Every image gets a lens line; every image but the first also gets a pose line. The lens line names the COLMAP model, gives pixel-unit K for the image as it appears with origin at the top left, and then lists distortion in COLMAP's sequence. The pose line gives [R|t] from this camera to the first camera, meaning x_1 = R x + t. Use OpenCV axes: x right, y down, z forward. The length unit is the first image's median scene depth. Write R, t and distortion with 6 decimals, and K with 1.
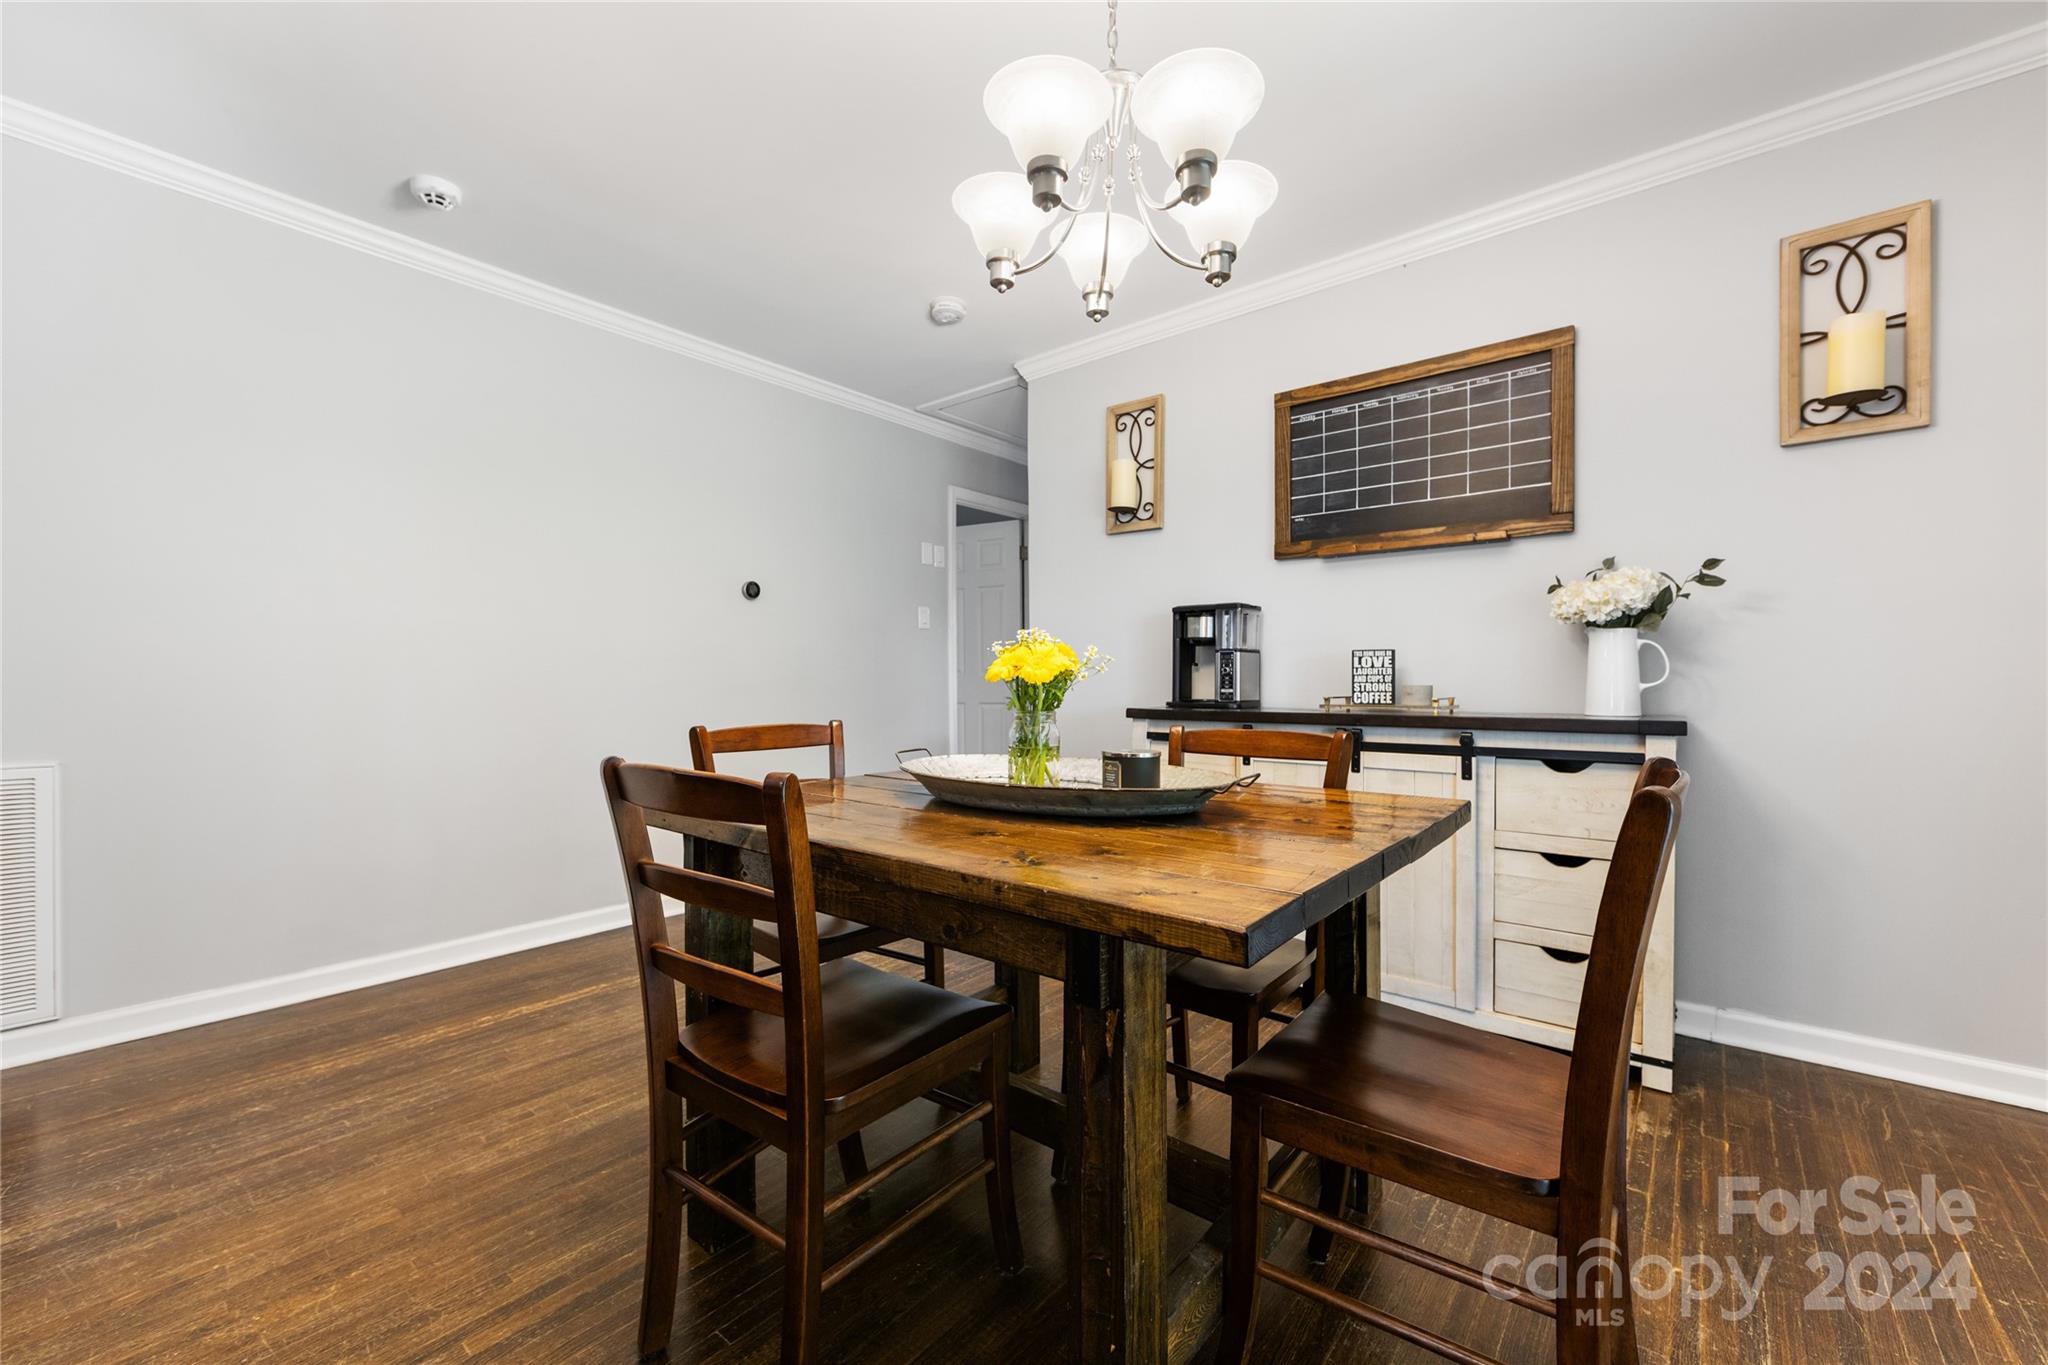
lens RADIAL K [[801.8, 0, 1025.7], [0, 801.8, 684.9], [0, 0, 1]] dist [-0.003626, -0.000183]
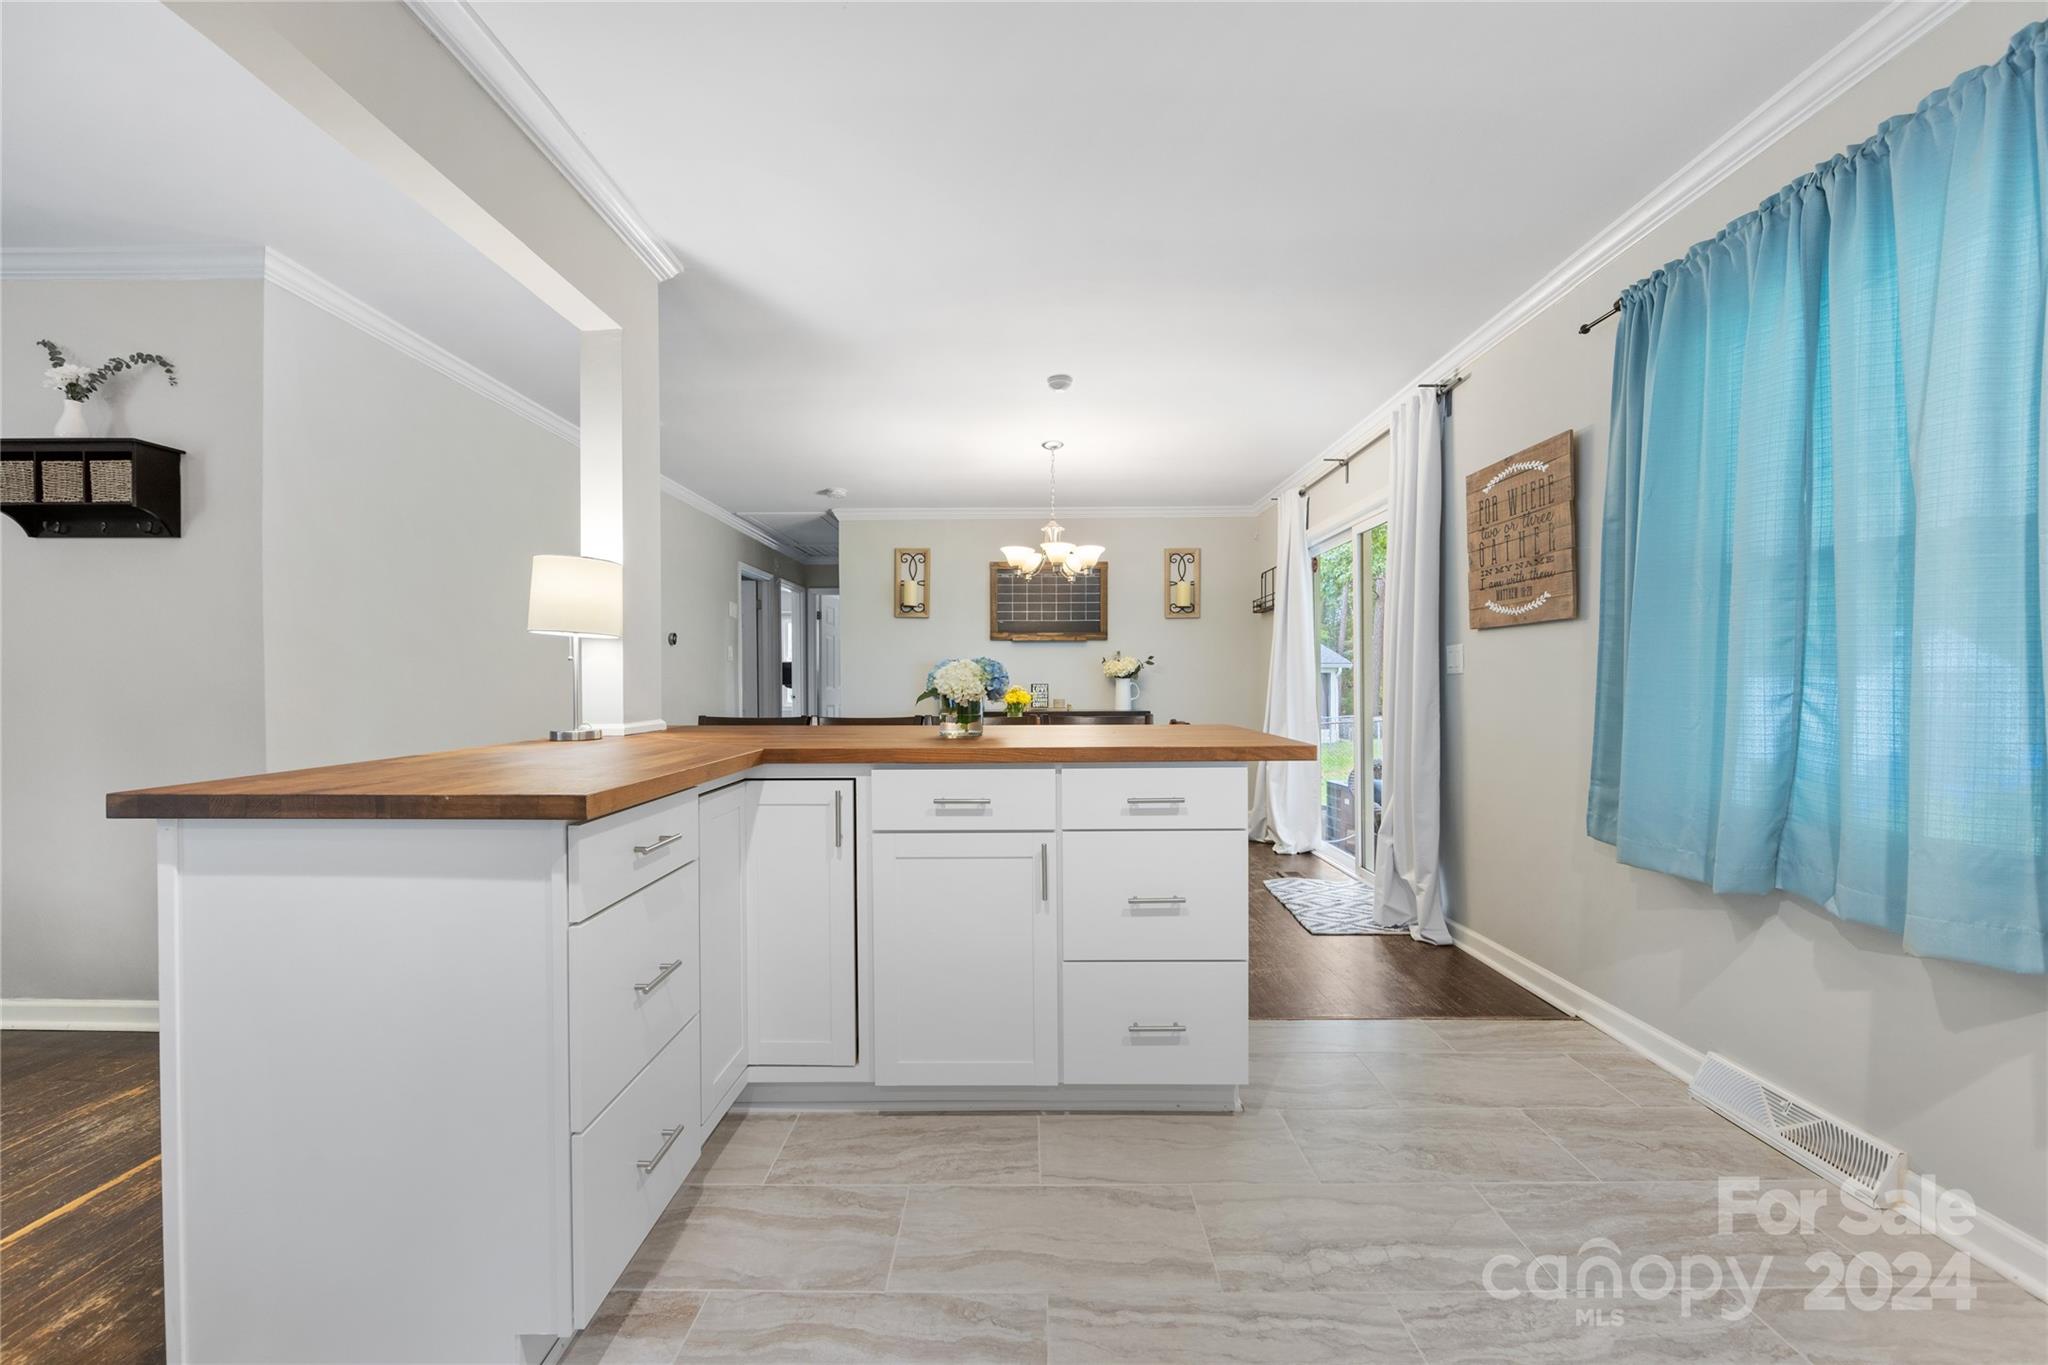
lens RADIAL K [[801.8, 0, 1020.7], [0, 801.8, 688.3], [0, 0, 1]] dist [-0.003626, -0.000183]
pose [[0.774358, -0.004769, 0.632730, -1.181990], [0.005527, 0.999984, 0.000772, -0.036620], [-0.632724, 0.002899, 0.774372, -0.842358]]
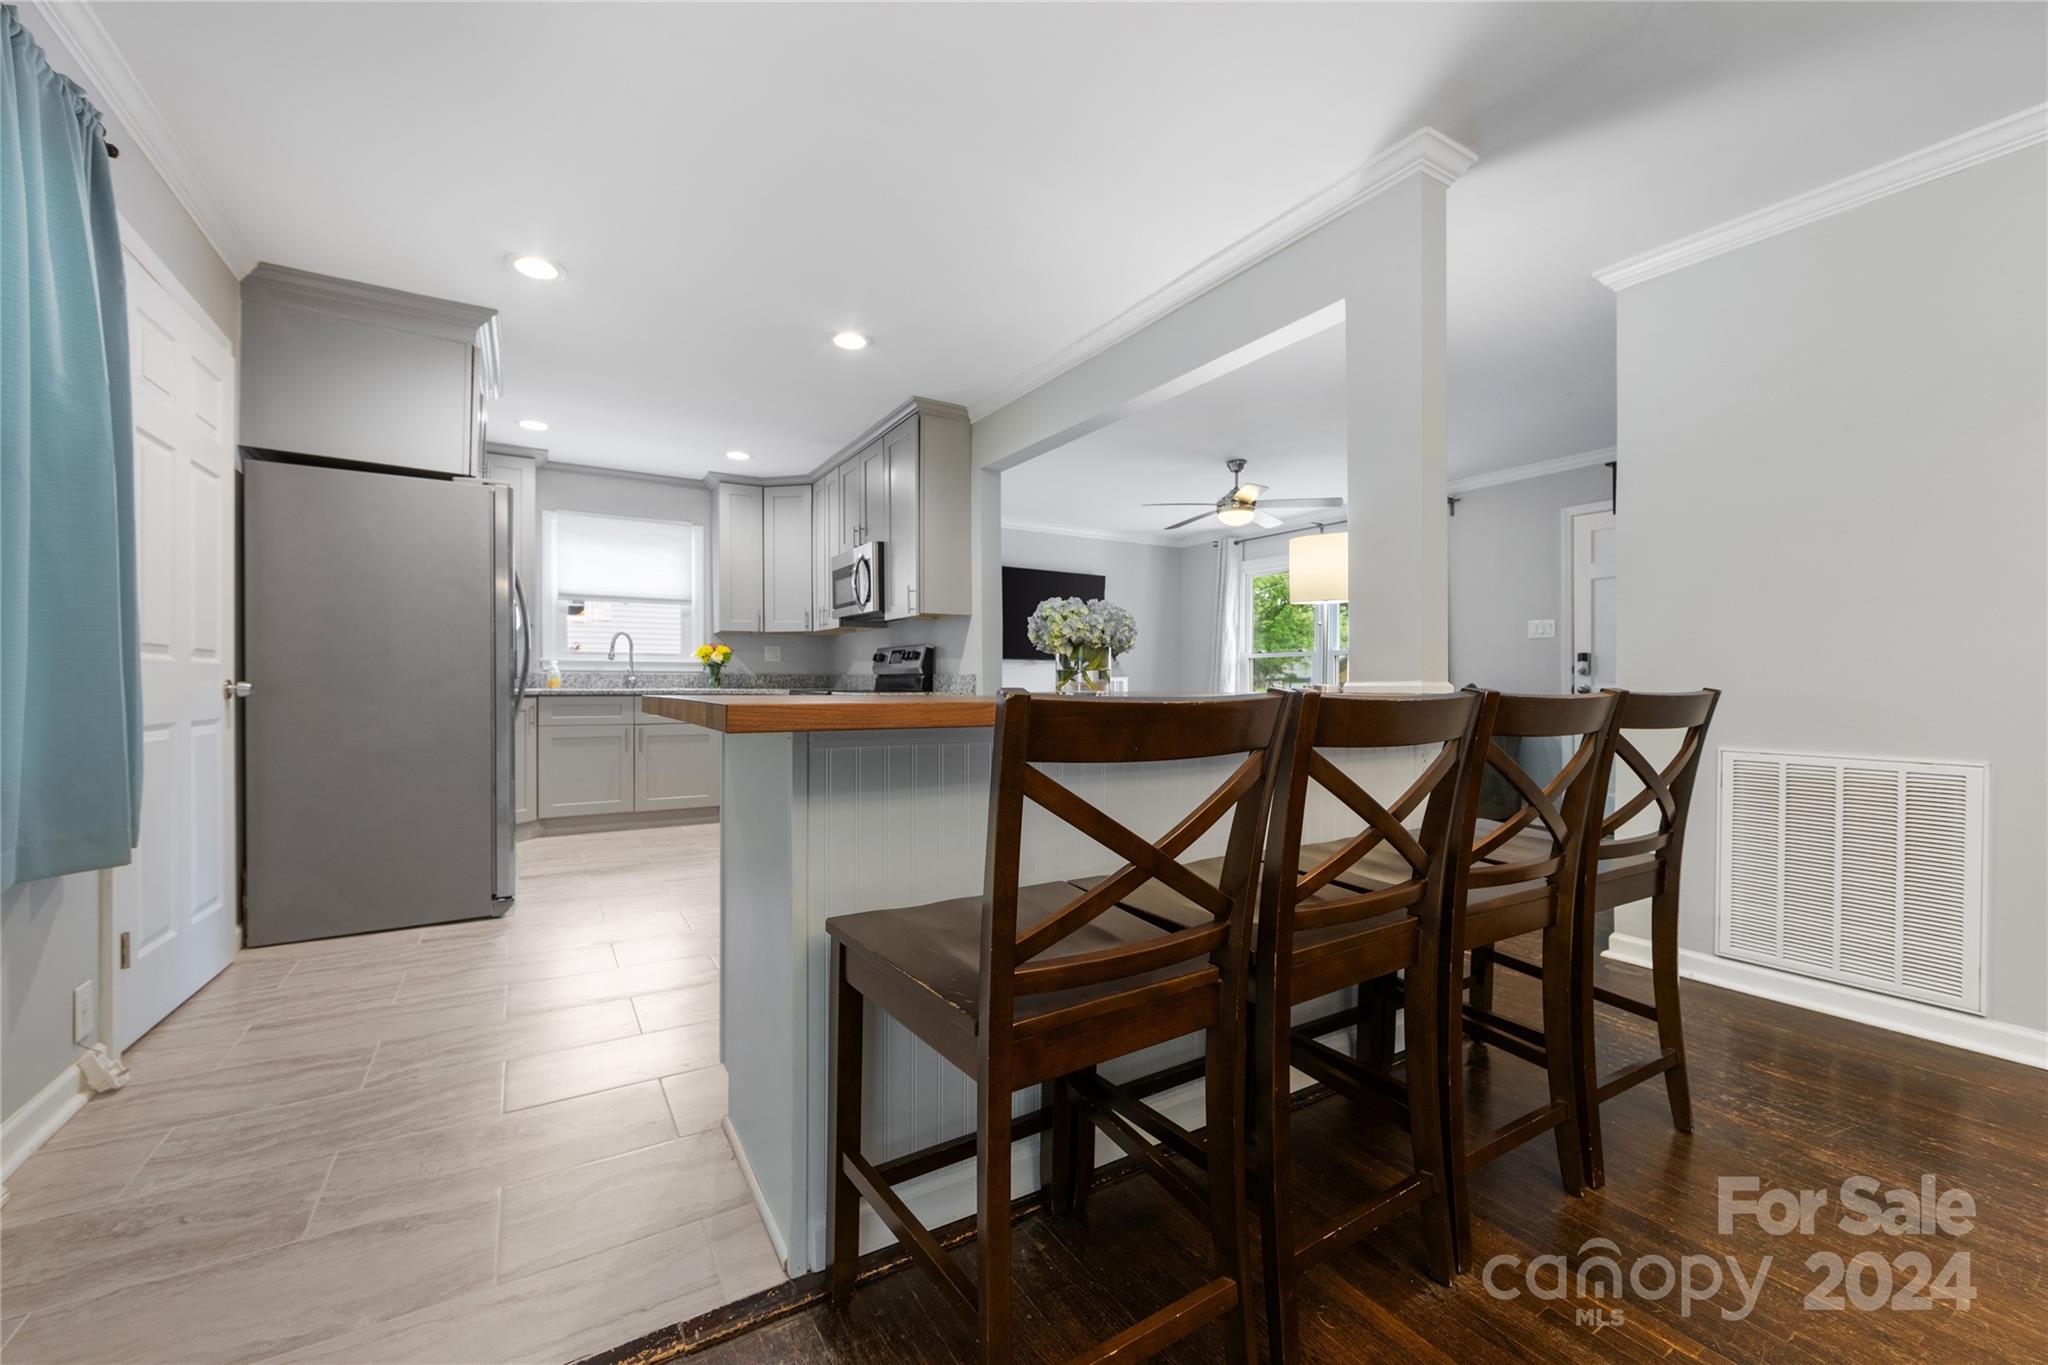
lens RADIAL K [[801.8, 0, 1018.4], [0, 801.8, 685.8], [0, 0, 1]] dist [-0.003626, -0.000183]
pose [[-0.324090, 0.006449, -0.946004, 0.116437], [-0.009761, 0.999901, 0.010161, 0.001386], [0.945976, 0.012527, -0.323995, 0.138767]]
